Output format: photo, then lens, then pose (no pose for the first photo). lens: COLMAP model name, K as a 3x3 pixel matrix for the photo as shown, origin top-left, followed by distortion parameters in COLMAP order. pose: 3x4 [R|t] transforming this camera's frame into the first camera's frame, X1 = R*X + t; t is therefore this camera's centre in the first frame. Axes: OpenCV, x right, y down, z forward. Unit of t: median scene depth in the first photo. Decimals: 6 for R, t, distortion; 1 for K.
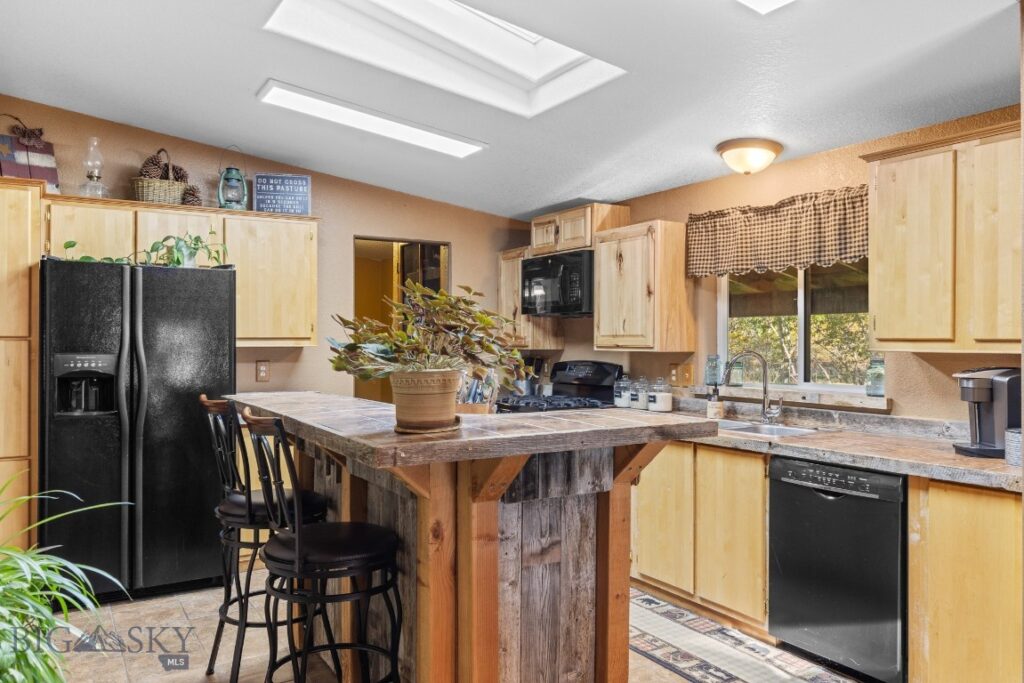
lens RADIAL K [[760.2, 0, 514.7], [0, 760.2, 346.7], [0, 0, 1]] dist [0.006109, -0.003545]
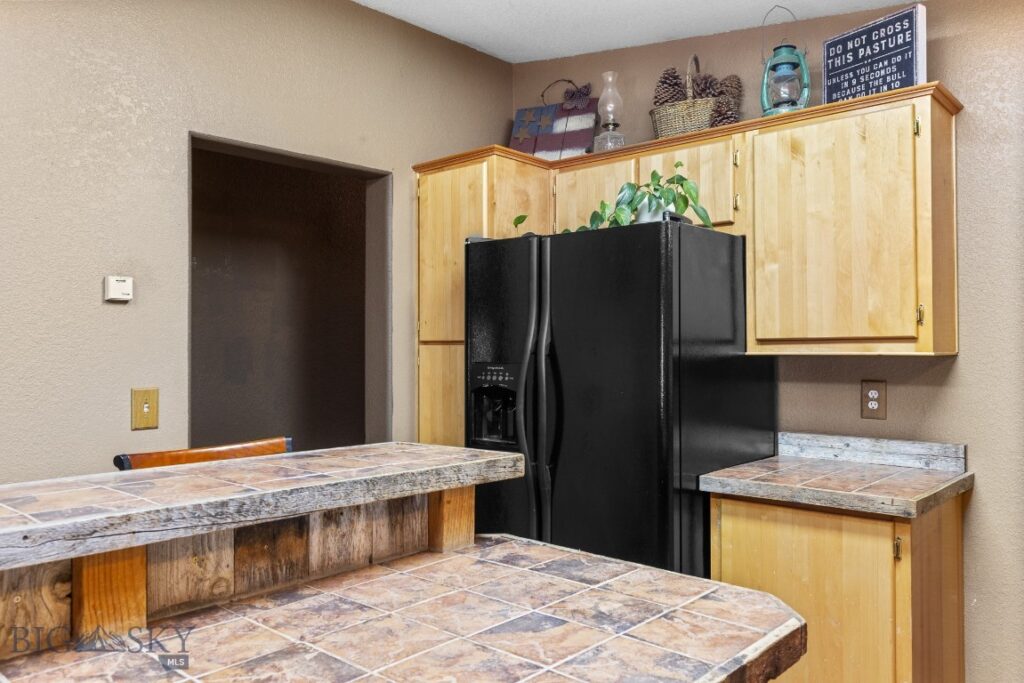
lens RADIAL K [[786.6, 0, 511.6], [0, 786.6, 337.2], [0, 0, 1]] dist [0.000965, -0.002447]
pose [[0.282598, -0.012023, -0.959163, 0.181570], [-0.002246, 0.999910, -0.013196, -0.005858], [0.959236, 0.005883, 0.282546, 0.796888]]
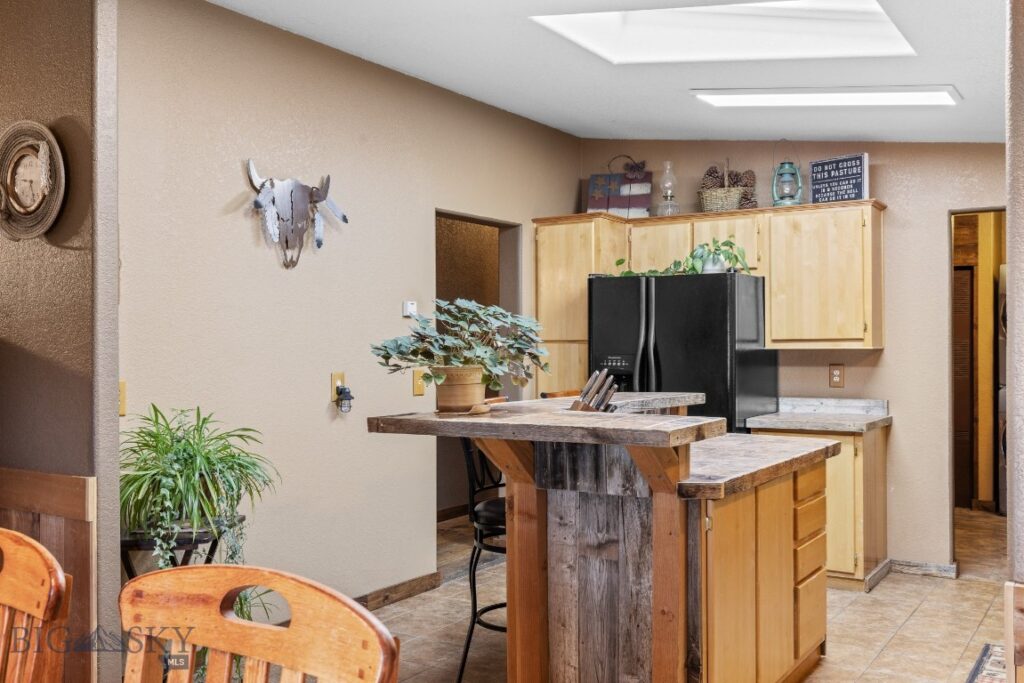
lens RADIAL K [[982.1, 0, 512.9], [0, 982.1, 339.3], [0, 0, 1]] dist [-0.002003, 0.000000]
pose [[0.442079, -0.007230, -0.896947, 0.736414], [-0.000867, 0.999964, -0.008487, -0.001380], [0.896976, 0.004530, 0.442056, 0.183441]]
